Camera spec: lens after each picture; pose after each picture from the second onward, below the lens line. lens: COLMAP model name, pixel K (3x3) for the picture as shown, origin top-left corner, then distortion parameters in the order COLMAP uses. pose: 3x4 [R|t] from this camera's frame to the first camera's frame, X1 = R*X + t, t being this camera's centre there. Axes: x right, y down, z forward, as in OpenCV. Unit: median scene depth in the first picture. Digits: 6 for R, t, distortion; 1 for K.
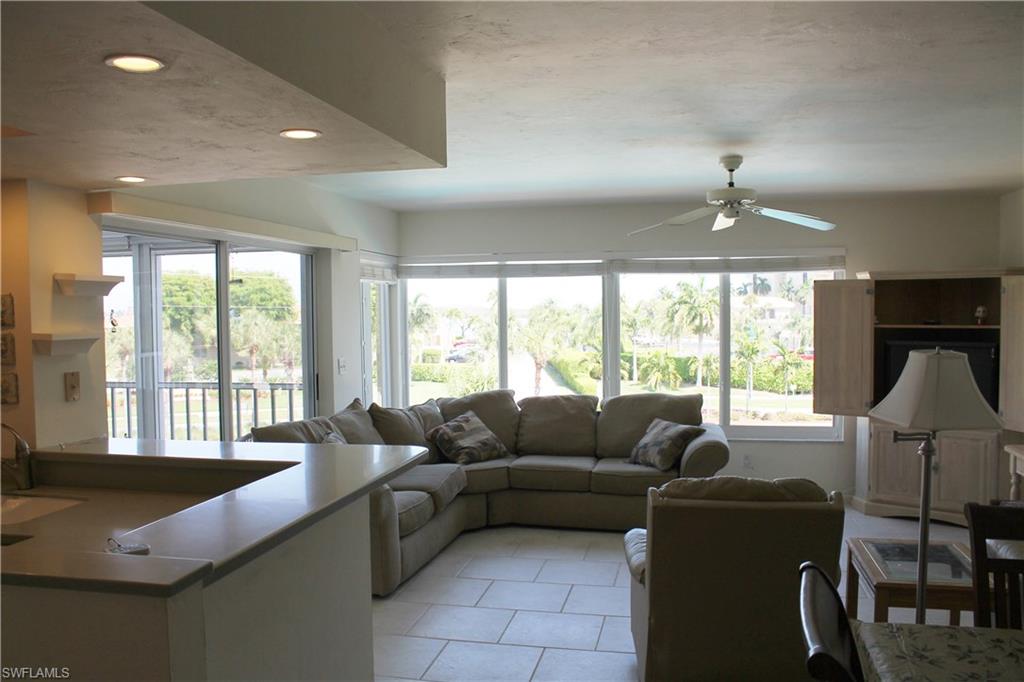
lens RADIAL K [[862.7, 0, 510.4], [0, 862.7, 342.5], [0, 0, 1]] dist [-0.150219, 0.113440]
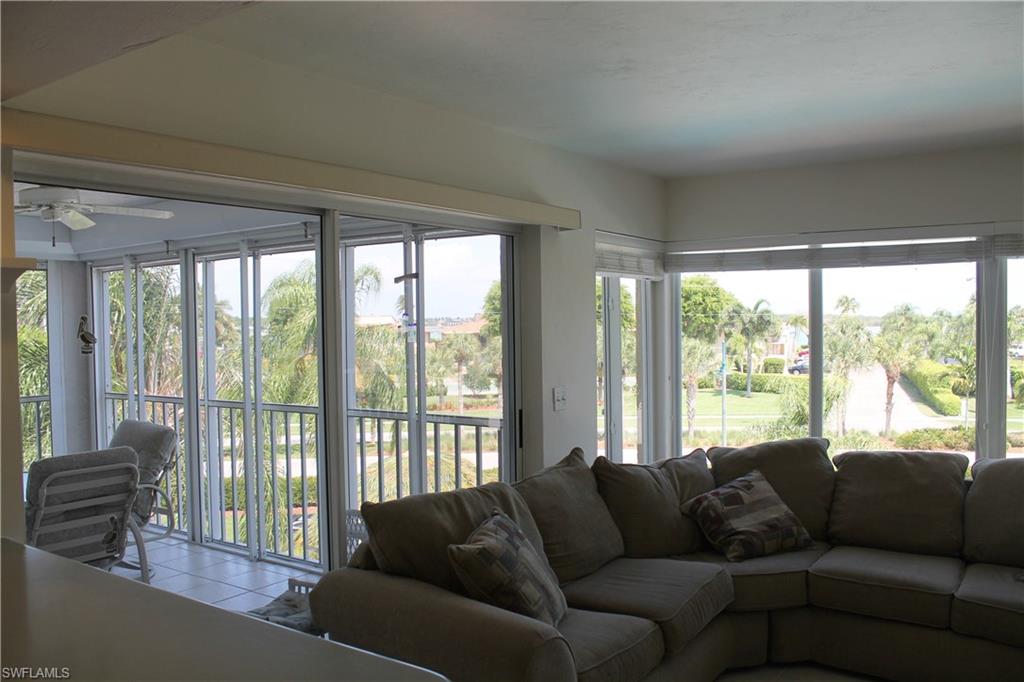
lens RADIAL K [[862.7, 0, 507.7], [0, 862.7, 344.4], [0, 0, 1]] dist [-0.150219, 0.113440]
pose [[0.921707, 0.009223, -0.387778, 0.028929], [-0.011672, 0.999924, -0.003962, -0.011637], [0.387712, 0.008178, 0.921744, 0.331988]]
